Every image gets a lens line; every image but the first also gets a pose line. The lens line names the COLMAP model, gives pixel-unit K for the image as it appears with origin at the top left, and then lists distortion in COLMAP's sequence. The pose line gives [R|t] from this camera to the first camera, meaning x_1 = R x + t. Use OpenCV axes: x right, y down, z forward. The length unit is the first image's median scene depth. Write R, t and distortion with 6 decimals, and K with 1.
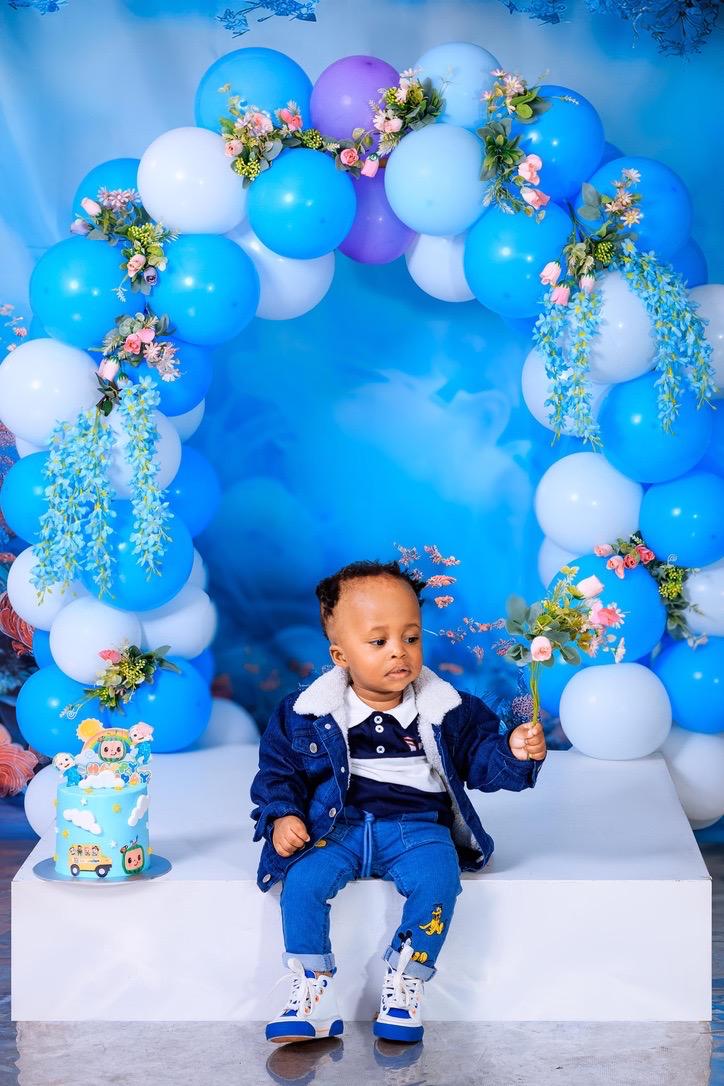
lens RADIAL K [[2801.8, 0, 362.0], [0, 2801.8, 543.0], [0, 0, 1]] dist [0.019951, 0.029236]
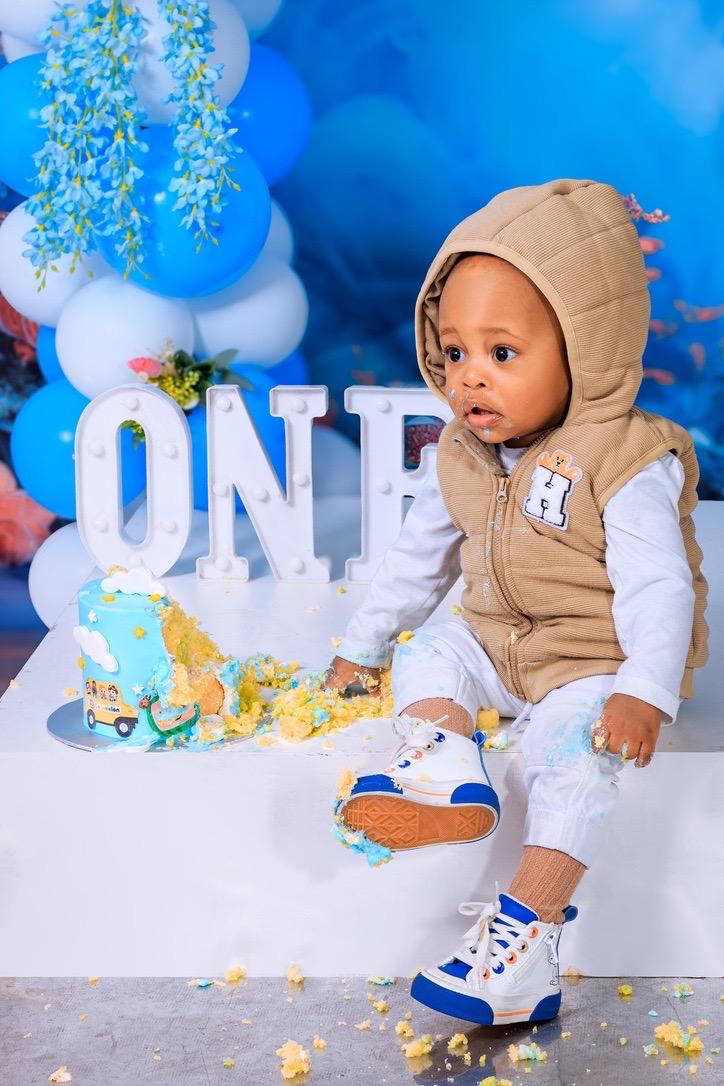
lens RADIAL K [[2905.3, 0, 362.0], [0, 2905.3, 543.0], [0, 0, 1]] dist [0.003070, 0.516917]
pose [[0.998957, -0.005645, -0.045313, -0.008740], [0.010790, 0.993409, 0.114117, 0.004293], [0.044370, -0.114487, 0.992433, 0.324878]]
